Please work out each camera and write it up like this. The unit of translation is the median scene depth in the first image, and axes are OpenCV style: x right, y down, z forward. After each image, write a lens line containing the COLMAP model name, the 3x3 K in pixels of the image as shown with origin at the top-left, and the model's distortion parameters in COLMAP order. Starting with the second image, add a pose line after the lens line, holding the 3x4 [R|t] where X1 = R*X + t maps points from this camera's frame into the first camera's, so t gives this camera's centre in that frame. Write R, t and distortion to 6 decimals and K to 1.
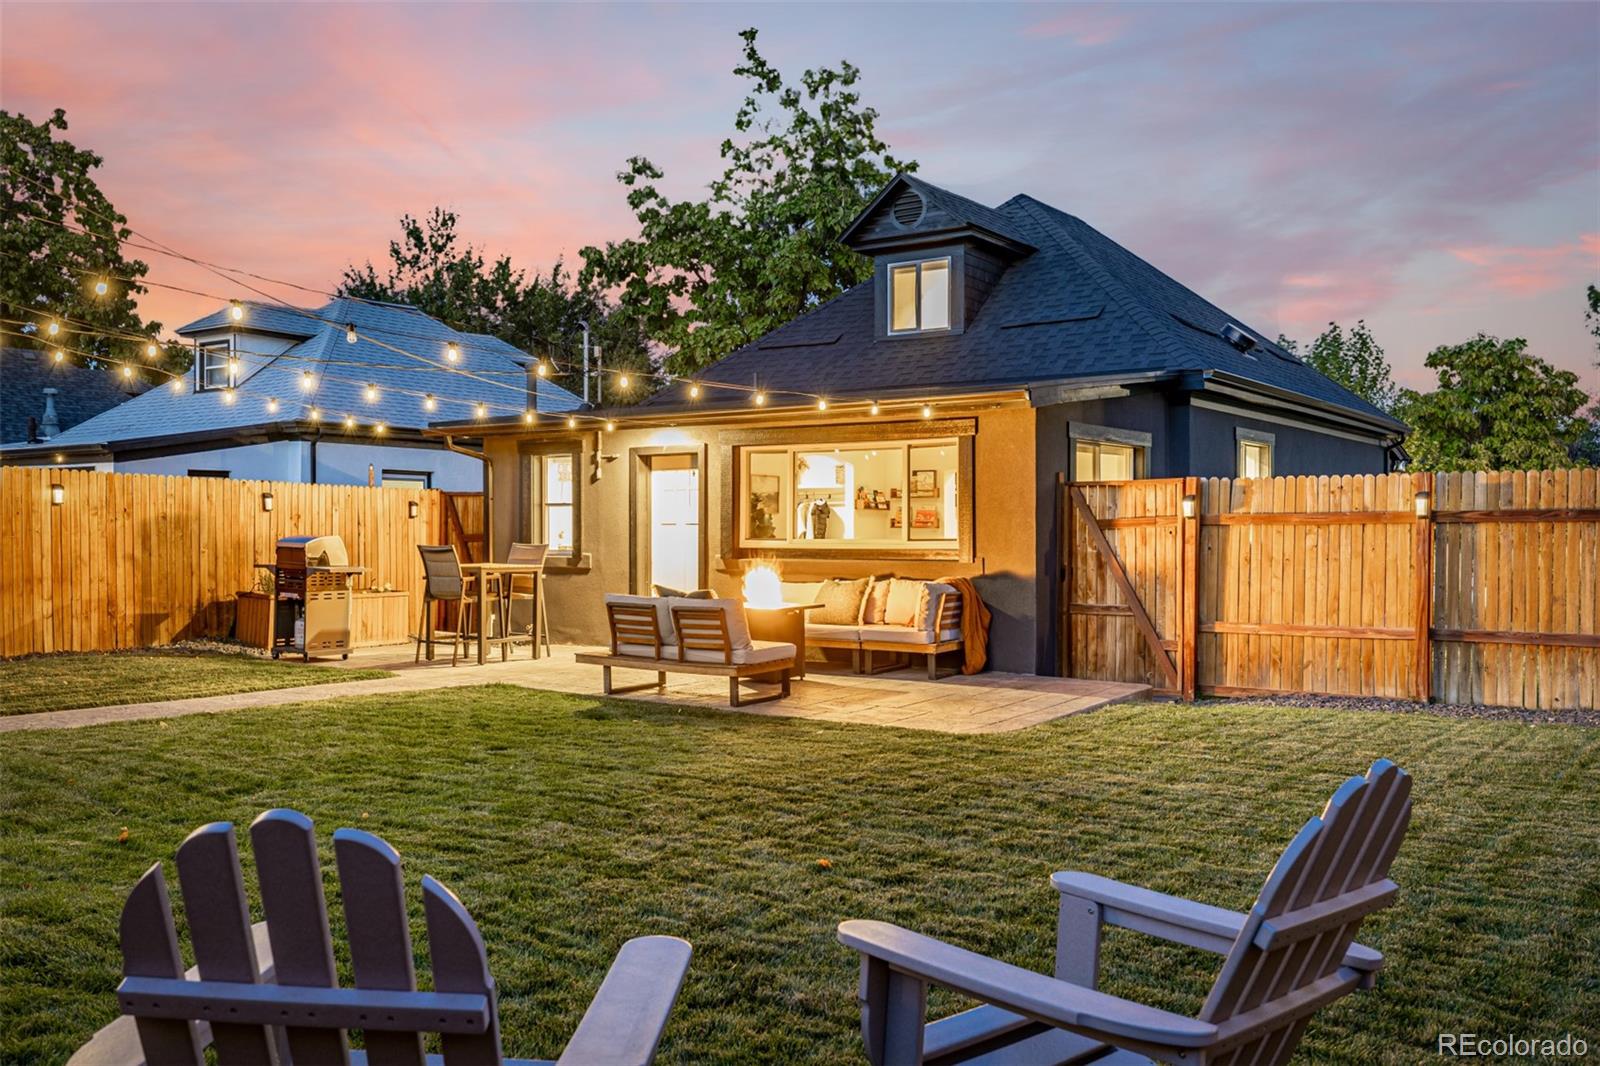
lens RADIAL K [[1395.7, 0, 799.4], [0, 1395.7, 530.1], [0, 0, 1]] dist [-0.003406, 0.017170]
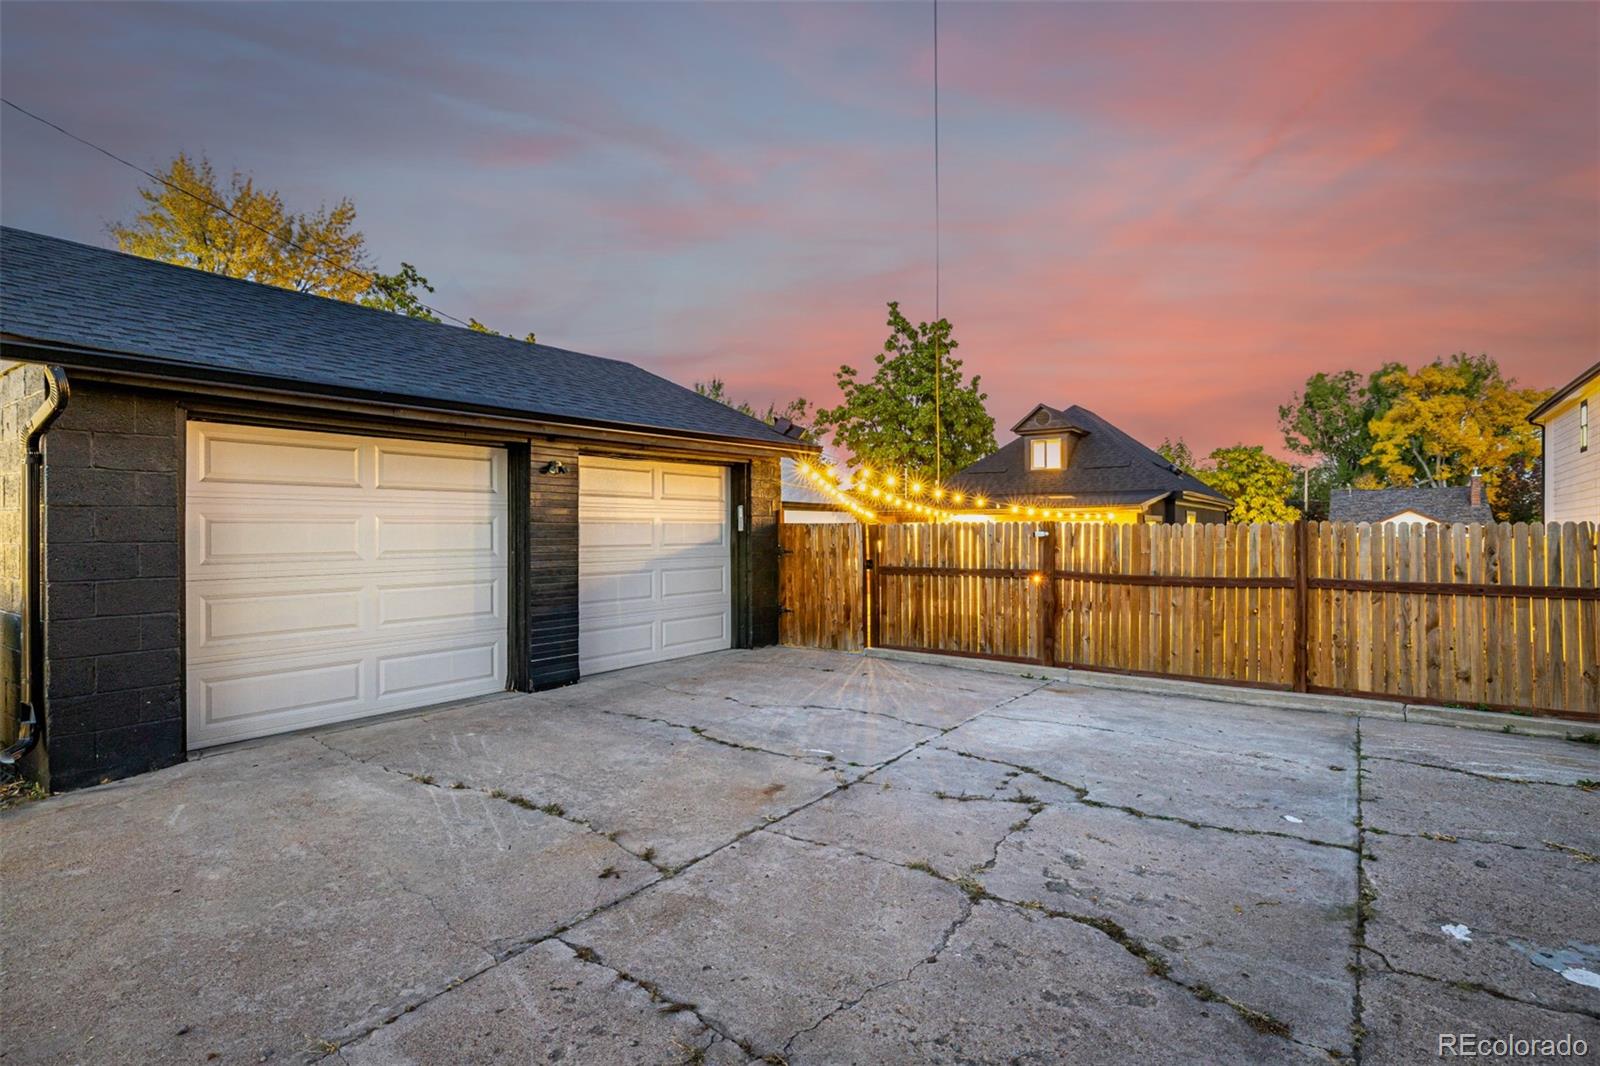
lens RADIAL K [[818.0, 0, 797.6], [0, 818.0, 521.6], [0, 0, 1]] dist [-0.005945, 0.000420]
pose [[0.999969, 0.001285, -0.007813, -0.430066], [-0.001404, 0.999882, -0.015294, -0.036992], [0.007792, 0.015304, 0.999853, -0.534408]]
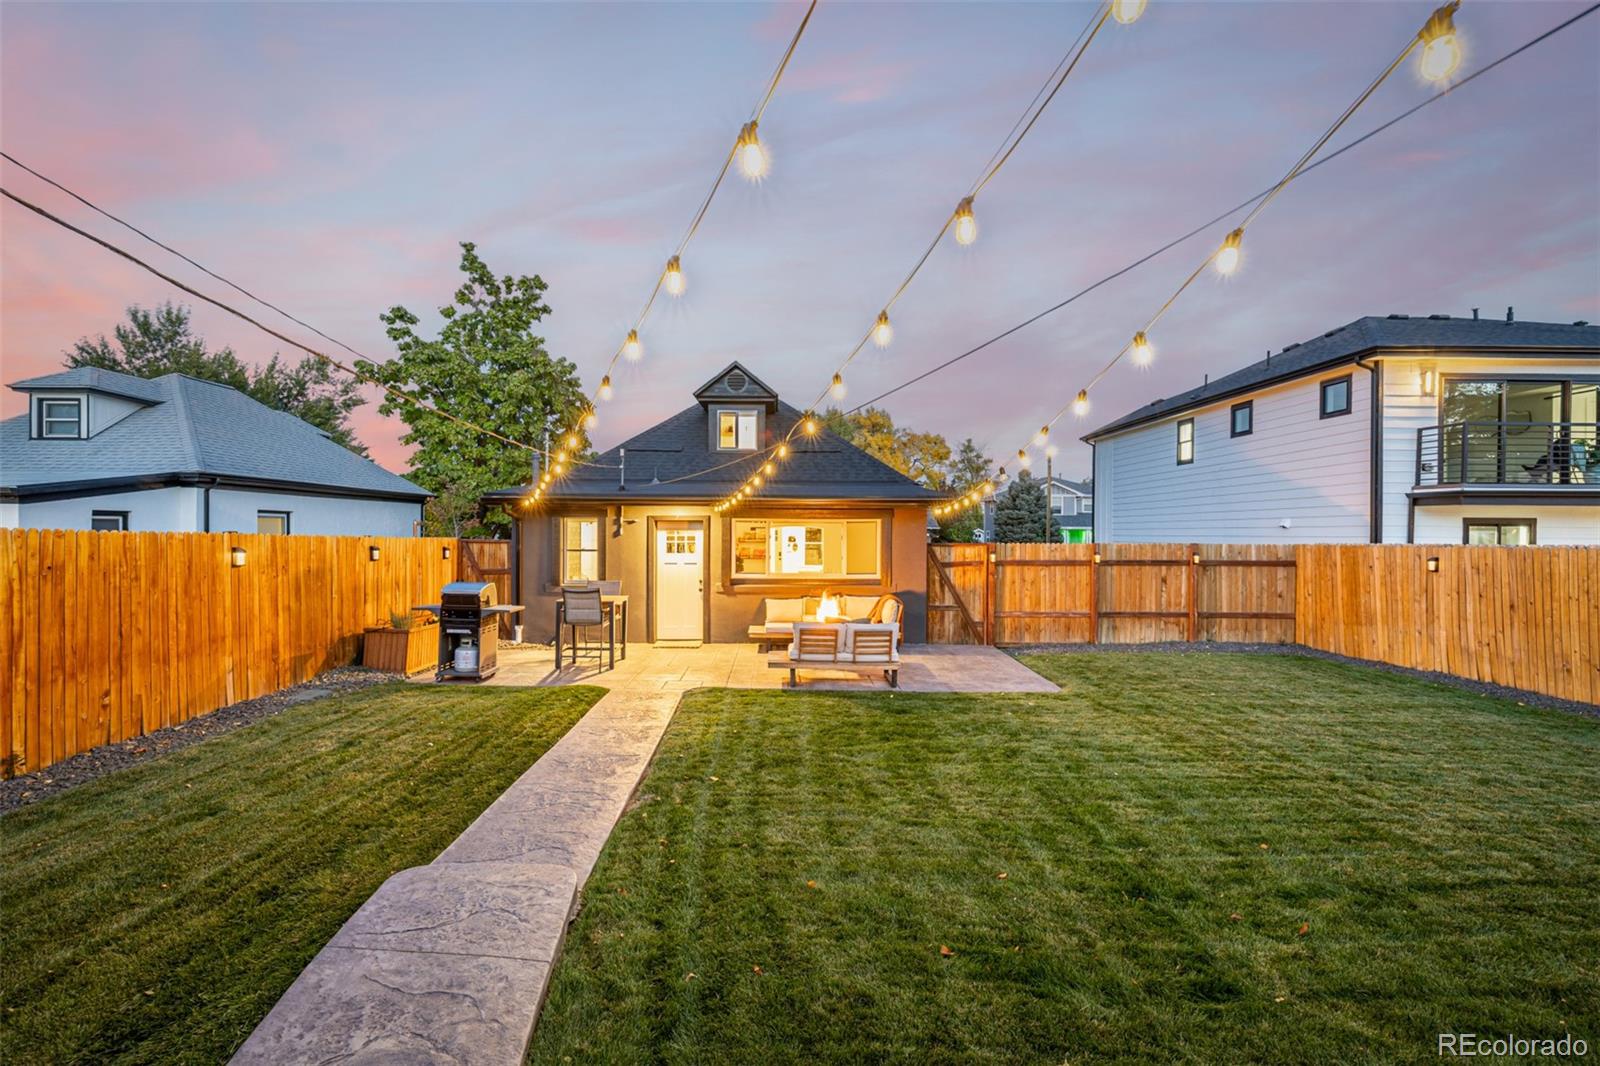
lens RADIAL K [[671.8, 0, 794.5], [0, 671.8, 529.7], [0, 0, 1]] dist [0.002278, -0.000207]
pose [[0.812205, 0.006146, 0.583340, -0.472290], [-0.005003, 0.999981, -0.003569, -0.045357], [-0.583350, -0.000020, 0.812221, 0.318138]]
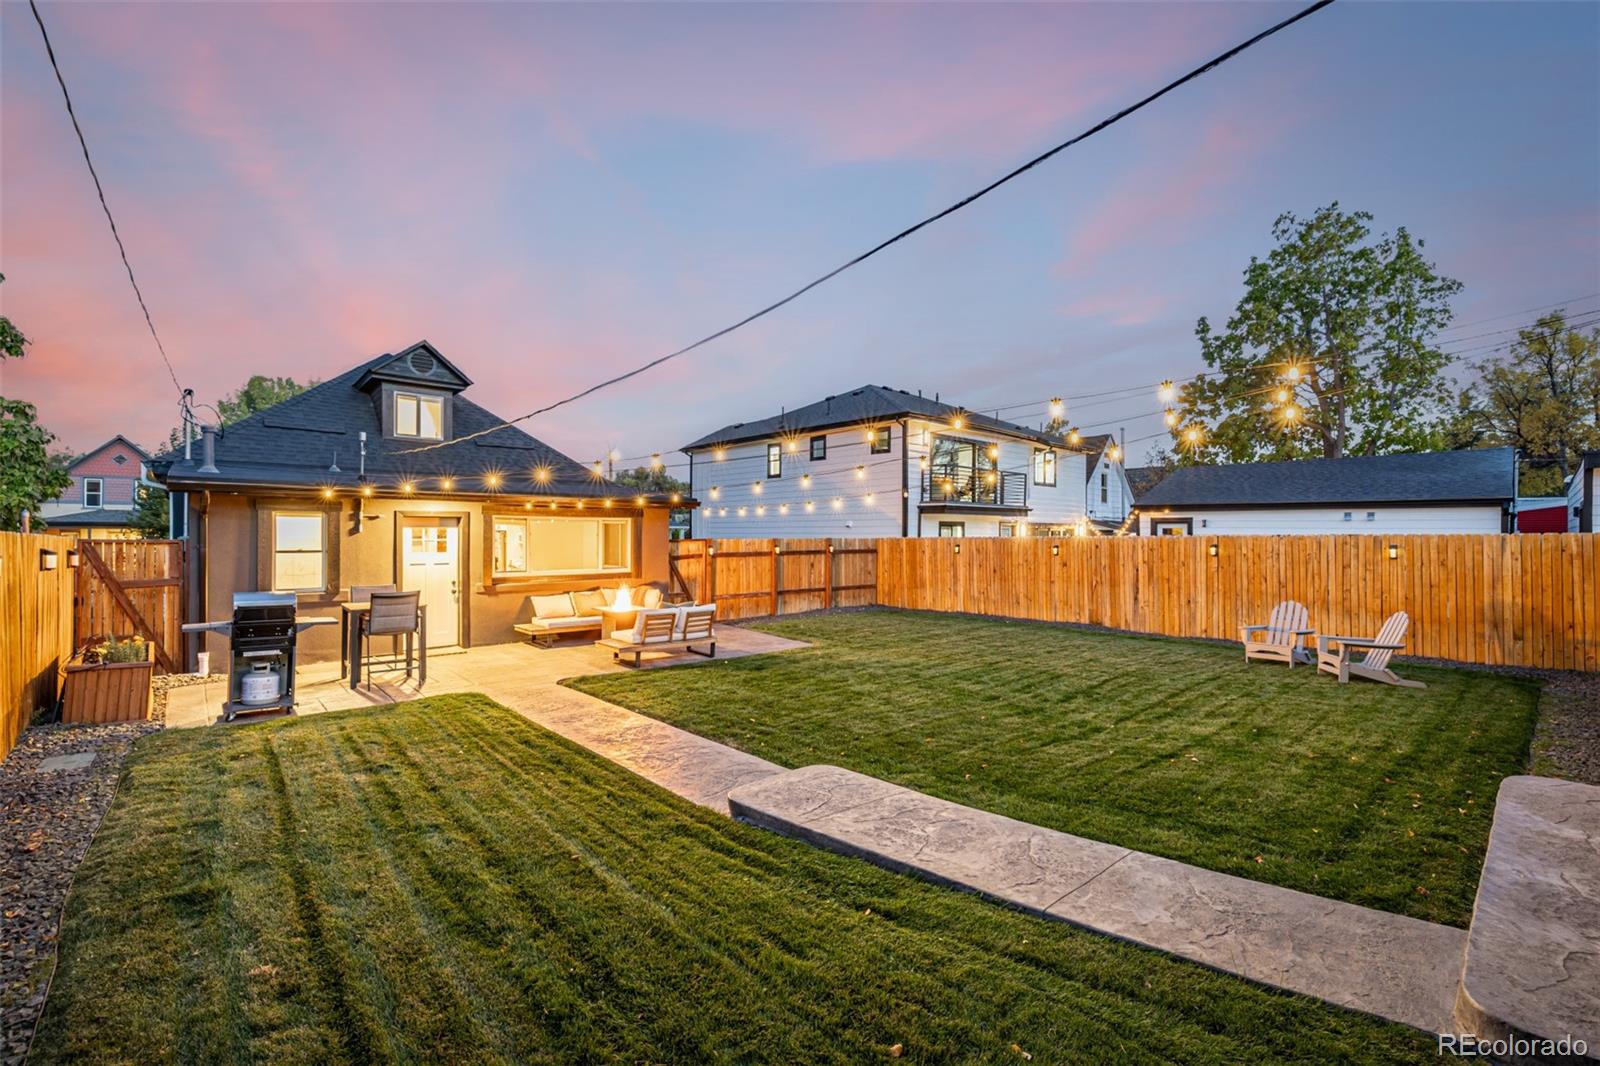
lens RADIAL K [[671.8, 0, 793.0], [0, 671.8, 527.2], [0, 0, 1]] dist [0.002278, -0.000207]
pose [[0.232423, 0.008740, 0.972575, -0.749830], [-0.004607, 0.999958, -0.007885, -0.042972], [-0.972604, -0.002648, 0.232454, 0.505712]]
